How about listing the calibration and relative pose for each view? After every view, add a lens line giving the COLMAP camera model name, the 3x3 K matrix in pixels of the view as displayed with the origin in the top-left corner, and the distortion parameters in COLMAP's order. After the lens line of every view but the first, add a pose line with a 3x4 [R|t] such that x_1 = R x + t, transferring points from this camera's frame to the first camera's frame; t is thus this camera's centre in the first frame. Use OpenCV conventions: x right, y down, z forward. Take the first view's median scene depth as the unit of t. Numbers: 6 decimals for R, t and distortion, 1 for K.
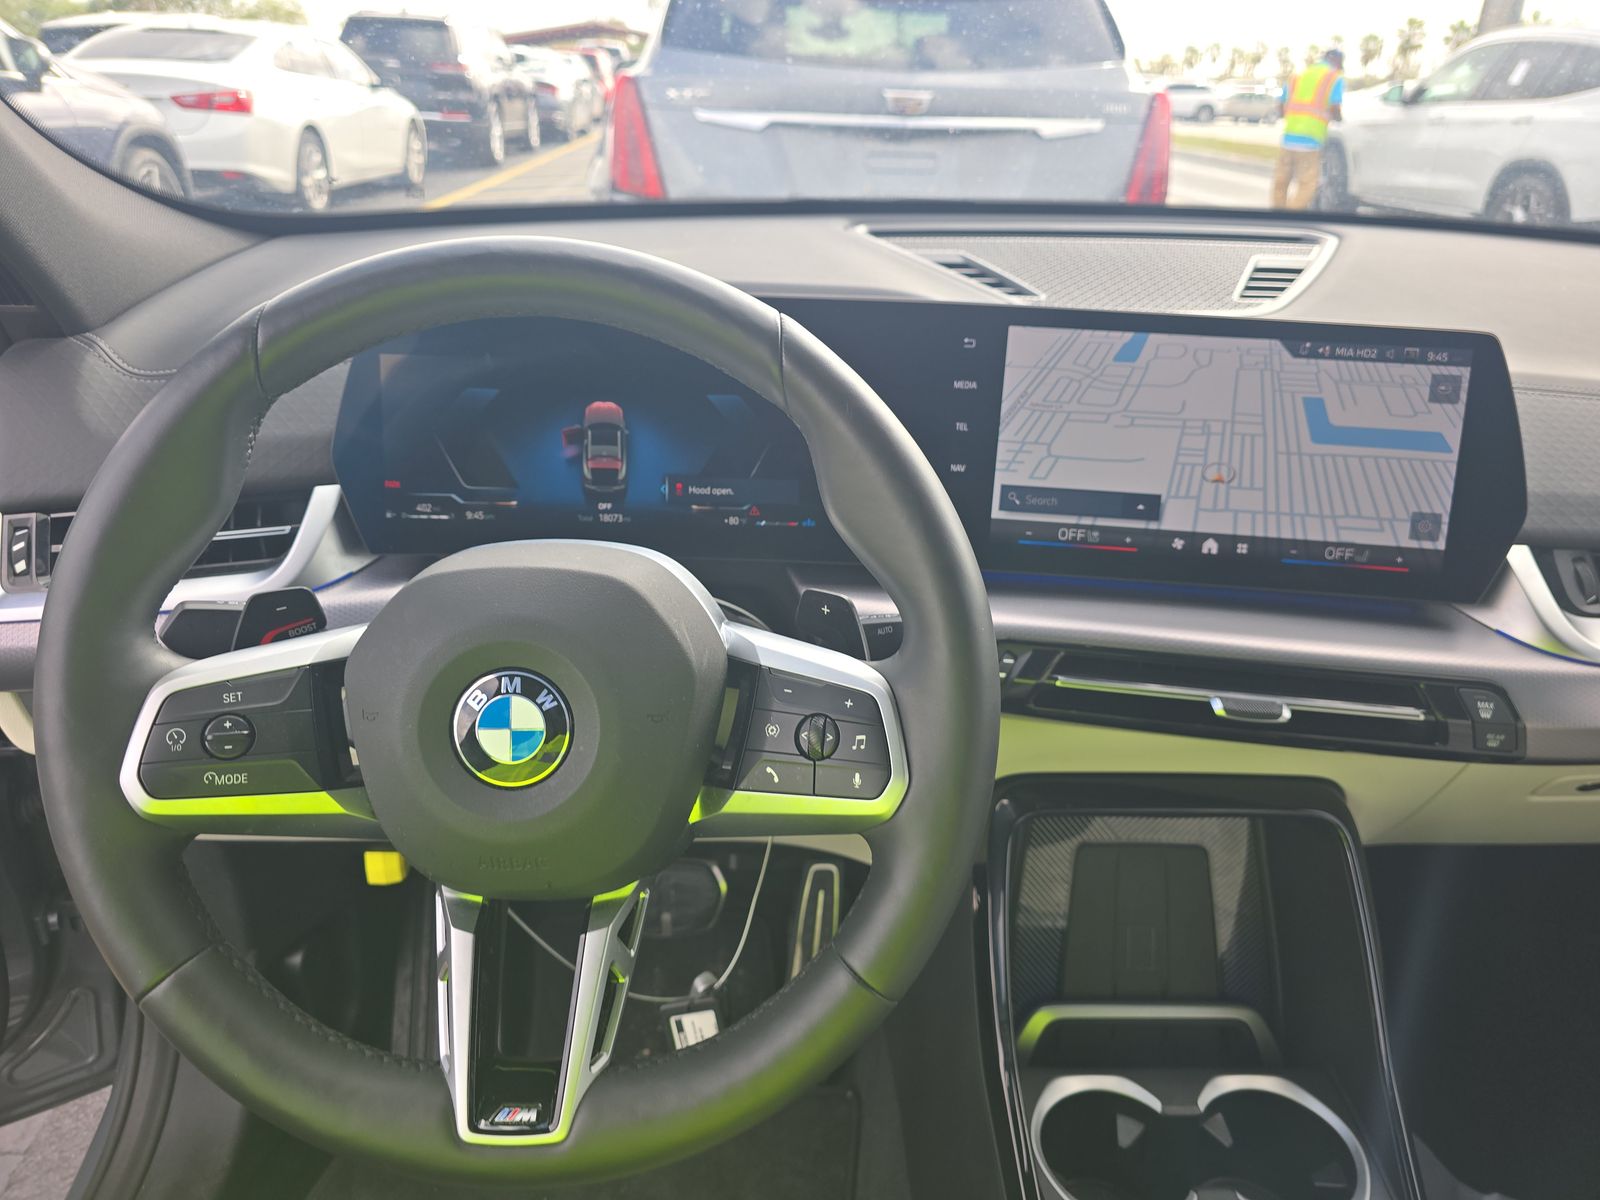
lens RADIAL K [[1087.9, 0, 799.6], [0, 1087.9, 610.6], [0, 0, 1]] dist [0.087151, -0.117595]
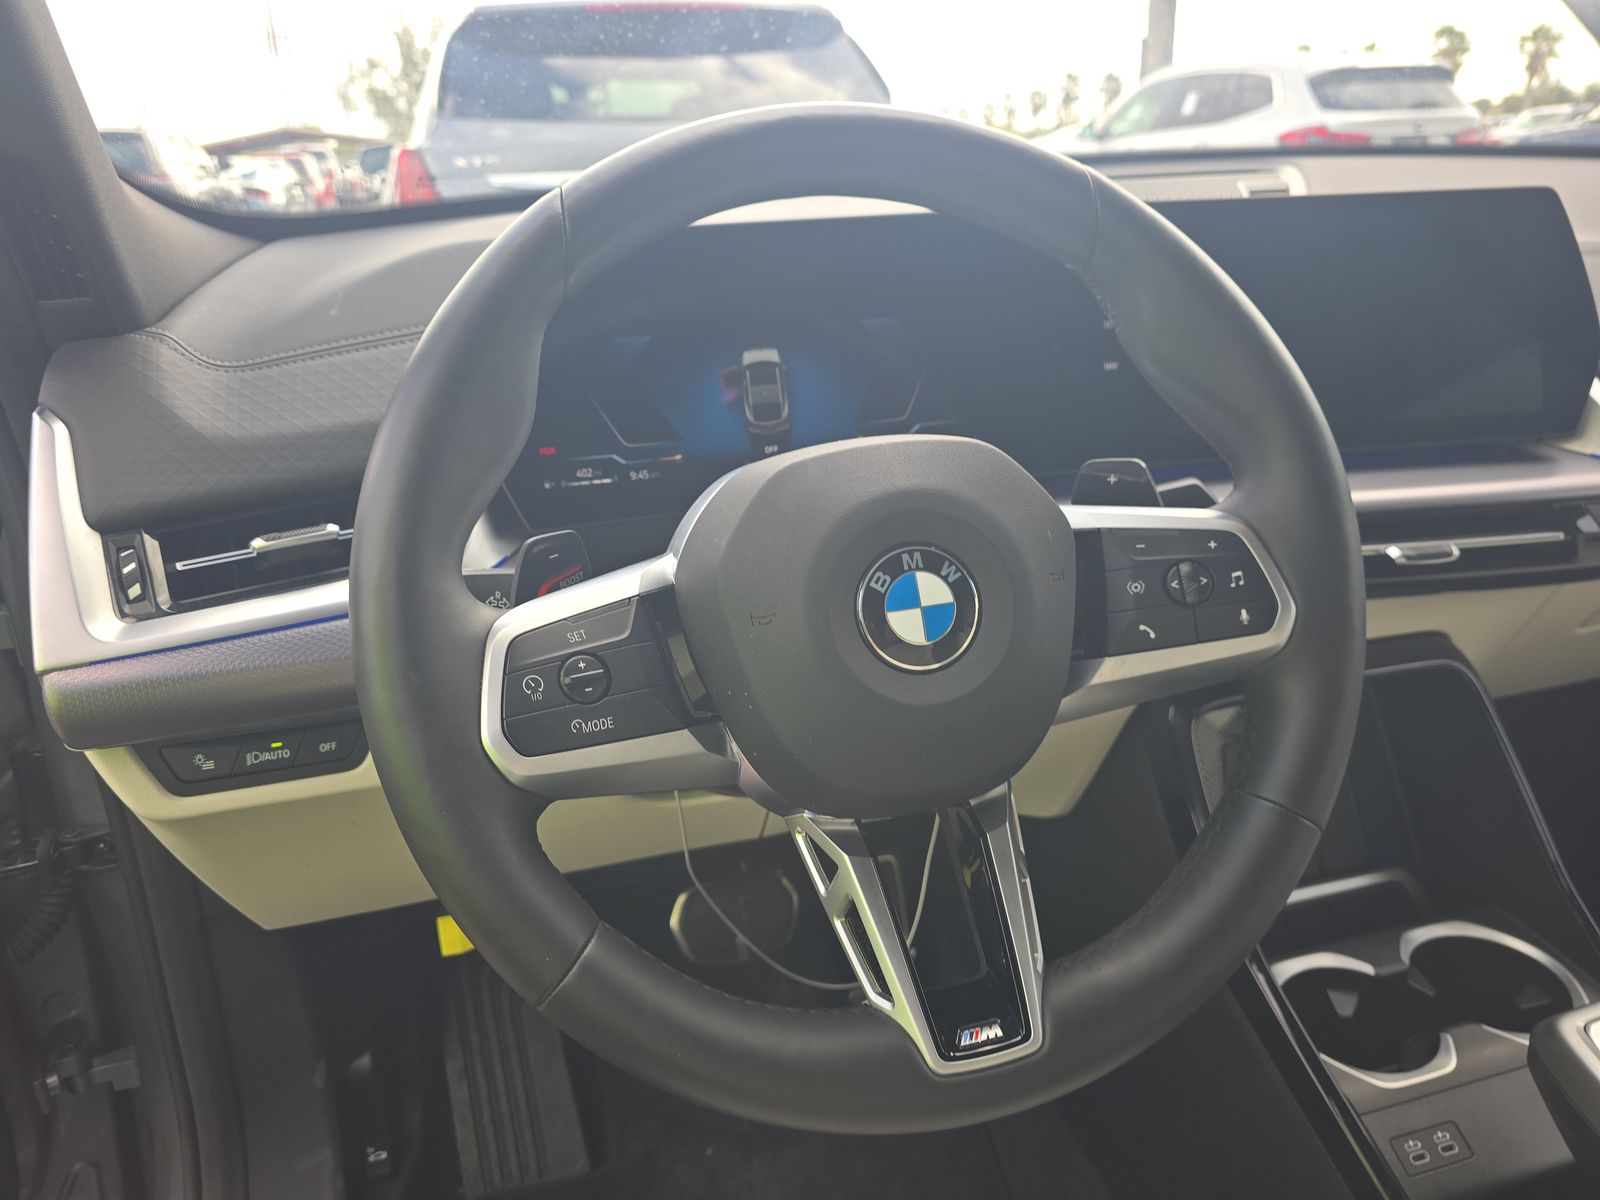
lens RADIAL K [[1087.9, 0, 799.6], [0, 1087.9, 610.6], [0, 0, 1]] dist [0.087151, -0.117595]
pose [[0.969130, -0.151637, 0.194406, -0.363166], [0.163657, 0.985385, -0.047242, 0.092191], [-0.184401, 0.077600, 0.979783, 0.080682]]
